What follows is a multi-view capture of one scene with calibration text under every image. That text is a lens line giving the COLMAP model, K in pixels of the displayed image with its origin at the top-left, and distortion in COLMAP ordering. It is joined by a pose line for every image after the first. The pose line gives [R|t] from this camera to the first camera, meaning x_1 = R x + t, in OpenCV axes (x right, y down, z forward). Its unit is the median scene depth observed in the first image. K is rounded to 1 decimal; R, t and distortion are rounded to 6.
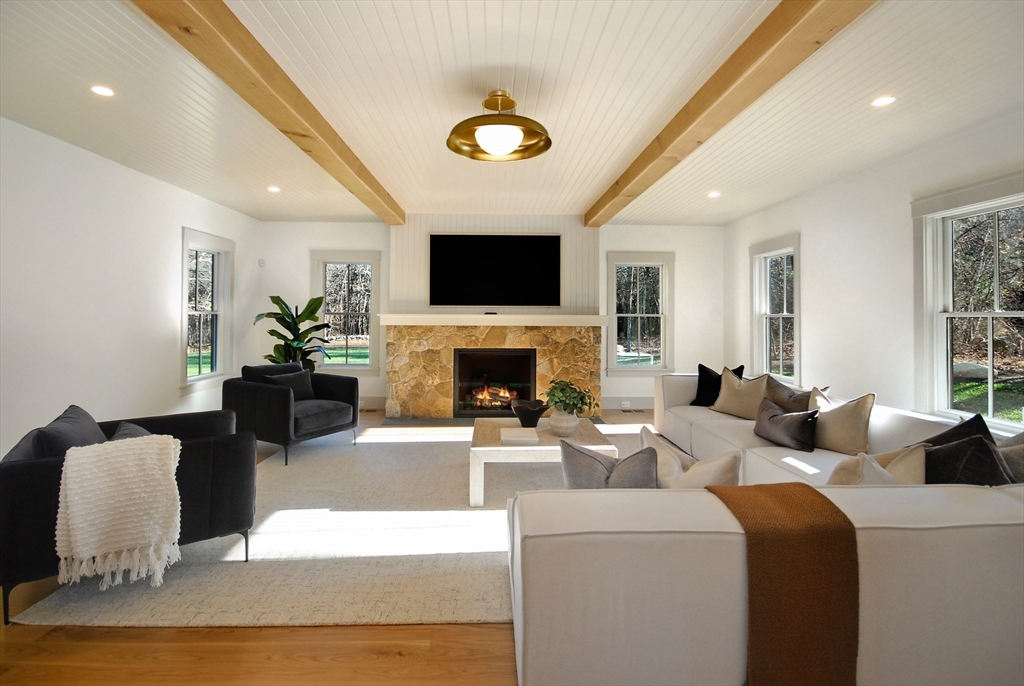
lens RADIAL K [[468.6, 0, 512.1], [0, 468.6, 310.1], [0, 0, 1]] dist [-0.001195, -0.000081]
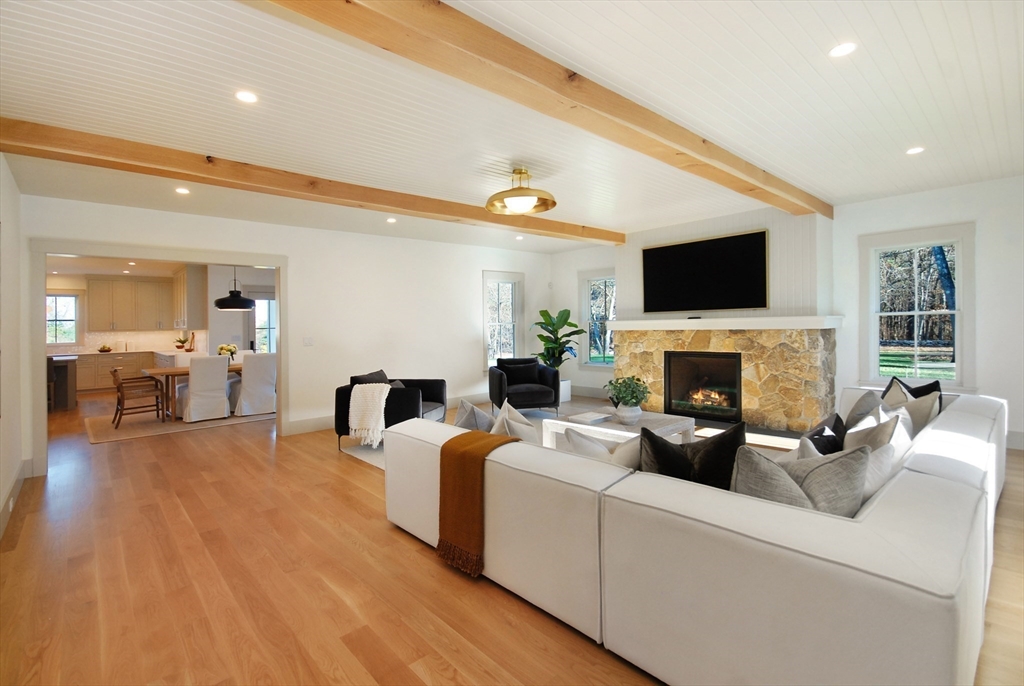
lens RADIAL K [[470.6, 0, 503.0], [0, 470.6, 330.9], [0, 0, 1]] dist [0.000638, -0.000112]
pose [[0.654854, -0.009892, -0.755691, 0.461136], [0.038297, 0.999064, 0.020109, -0.001260], [0.754785, -0.042109, 0.654620, 0.000565]]
